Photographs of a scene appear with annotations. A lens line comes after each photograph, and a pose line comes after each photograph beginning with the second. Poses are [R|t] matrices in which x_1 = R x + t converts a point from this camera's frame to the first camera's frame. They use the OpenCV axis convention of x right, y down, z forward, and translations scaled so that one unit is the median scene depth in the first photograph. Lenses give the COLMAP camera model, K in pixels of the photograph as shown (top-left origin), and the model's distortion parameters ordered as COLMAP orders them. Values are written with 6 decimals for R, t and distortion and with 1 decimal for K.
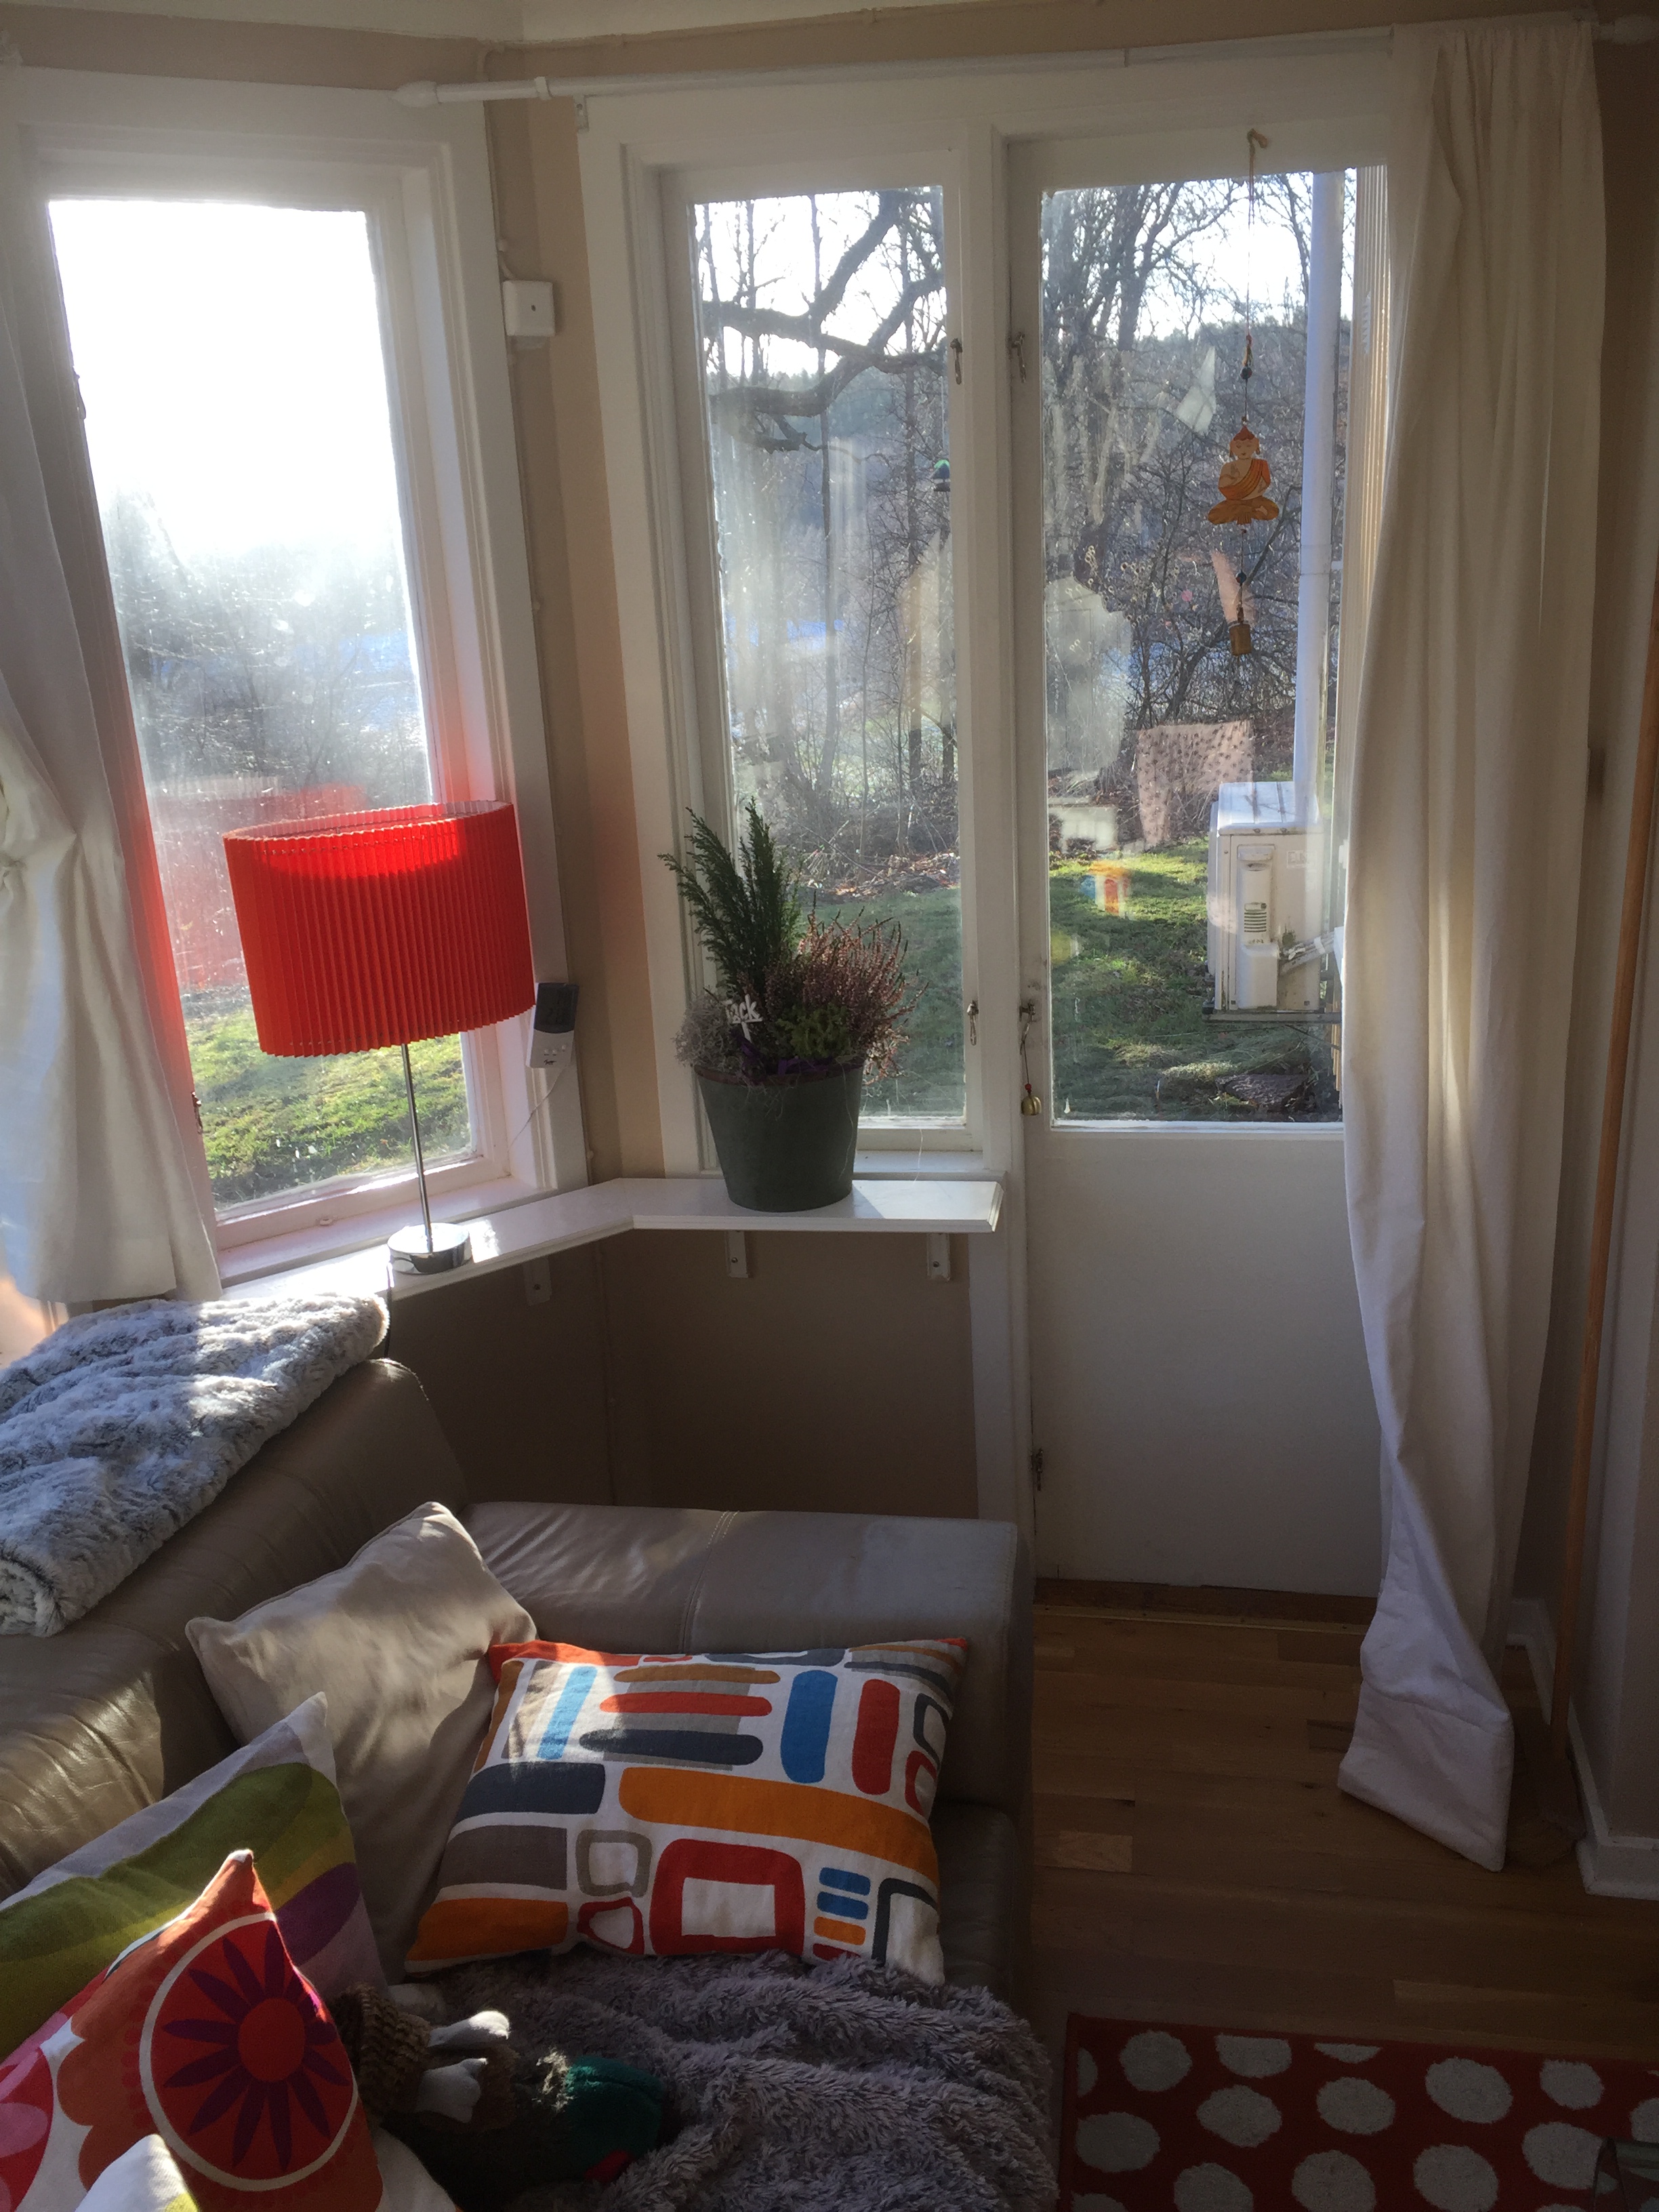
lens RADIAL K [[1890.9, 0, 829.5], [0, 1890.9, 1106.0], [0, 0, 1]] dist [0.093789, -0.123343]
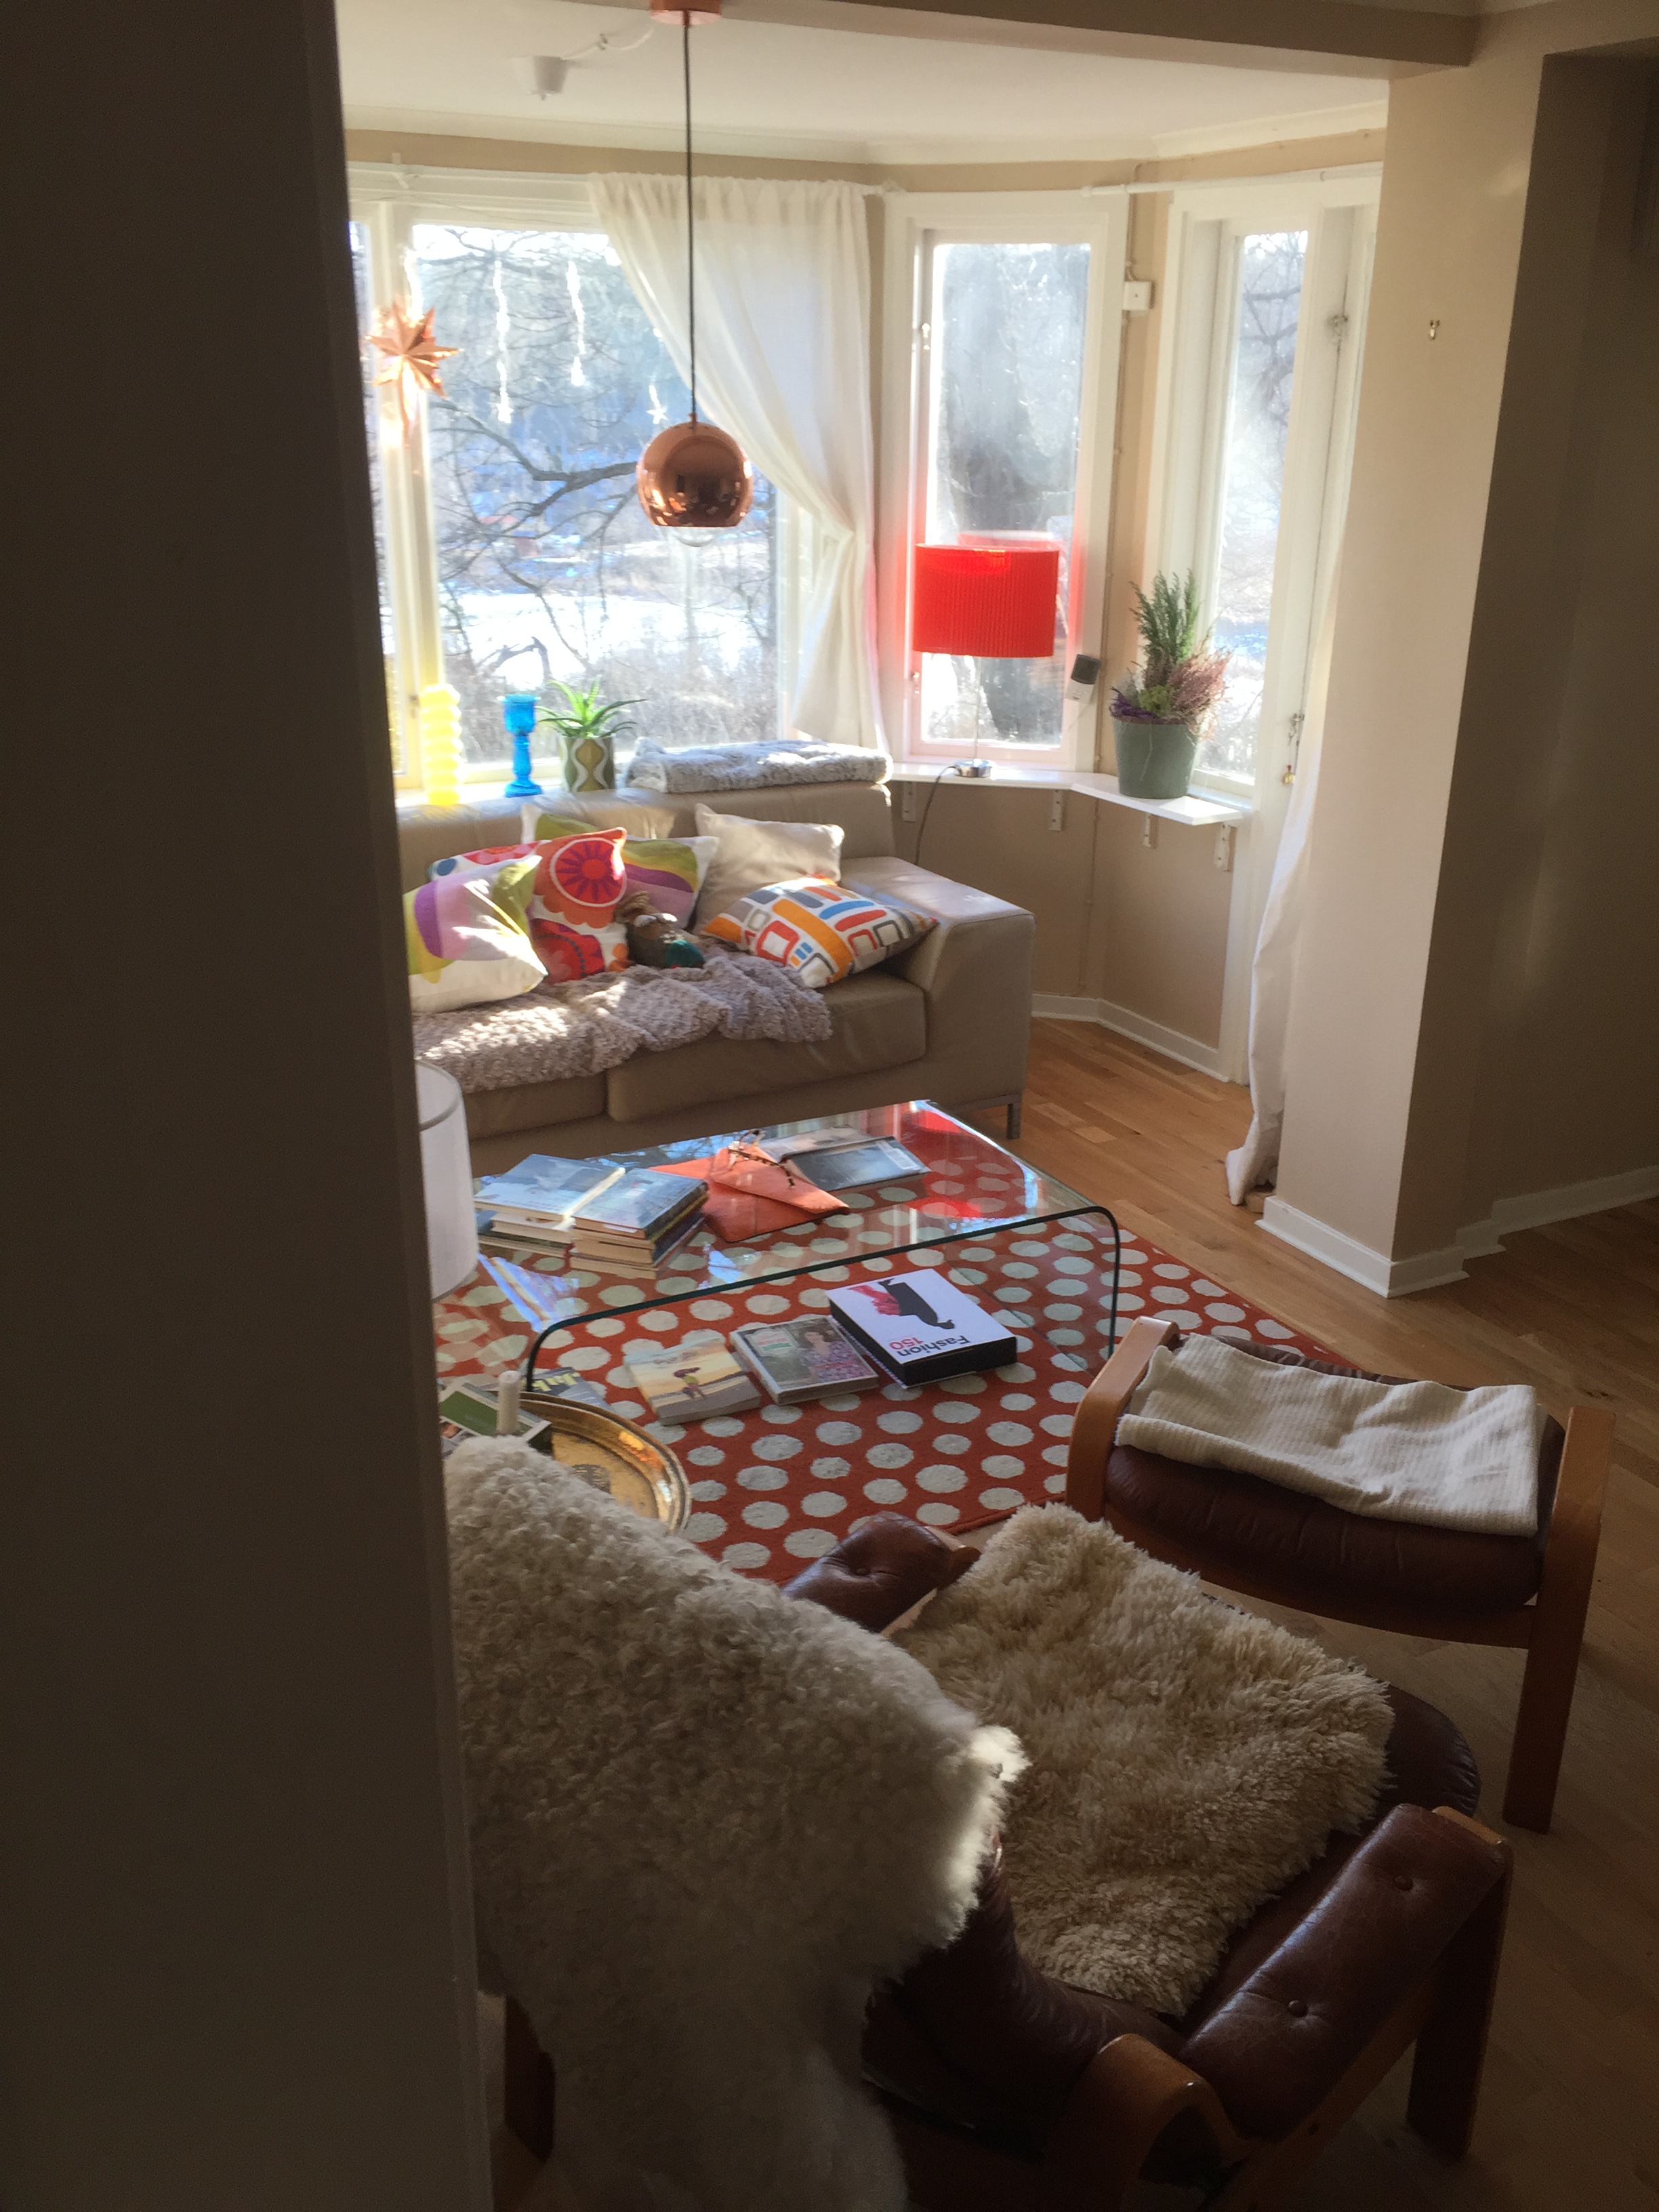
lens RADIAL K [[1890.9, 0, 829.5], [0, 1890.9, 1106.0], [0, 0, 1]] dist [0.093789, -0.123343]
pose [[0.622620, 0.328628, -0.710174, 1.811911], [-0.278793, 0.941148, 0.191087, 0.099567], [0.731176, 0.079017, 0.677597, -0.665445]]
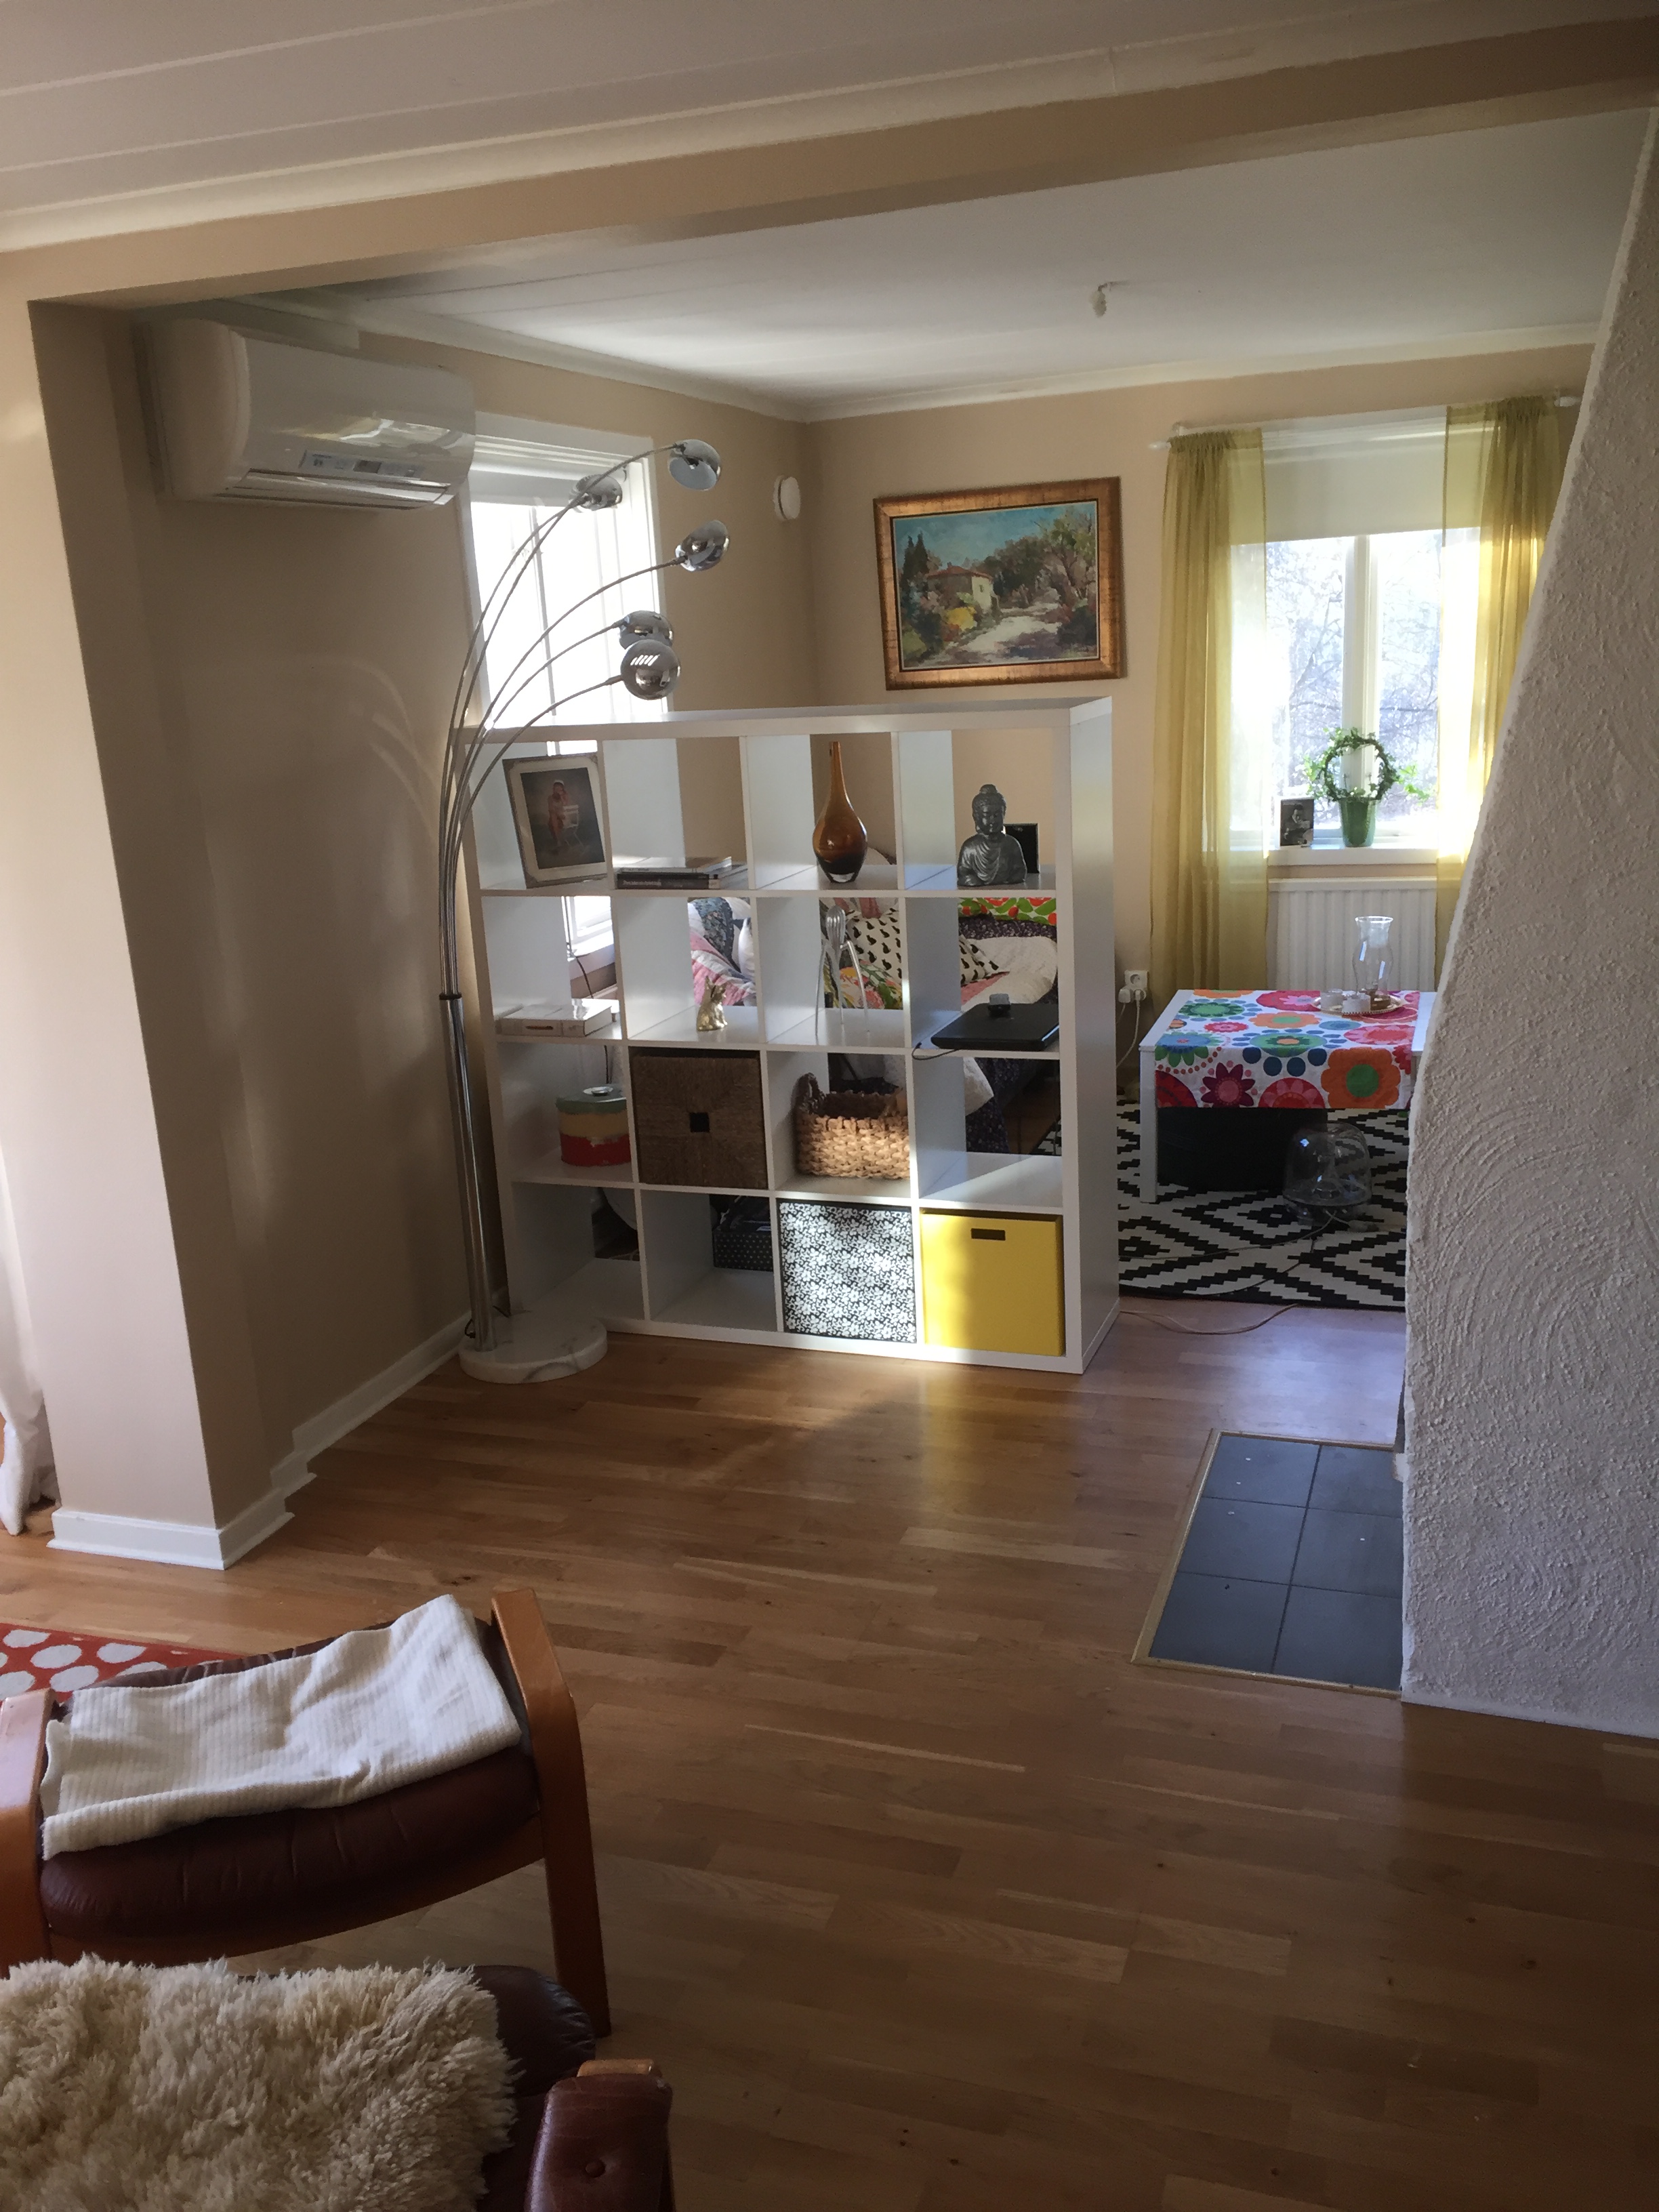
lens RADIAL K [[1902.5, 0, 829.5], [0, 1902.5, 1106.0], [0, 0, 1]] dist [0.066454, -0.119543]
pose [[0.988976, 0.032436, -0.144478, 1.610689], [-0.039837, 0.998022, -0.048629, 0.134985], [0.142615, 0.053849, 0.988312, -0.635053]]
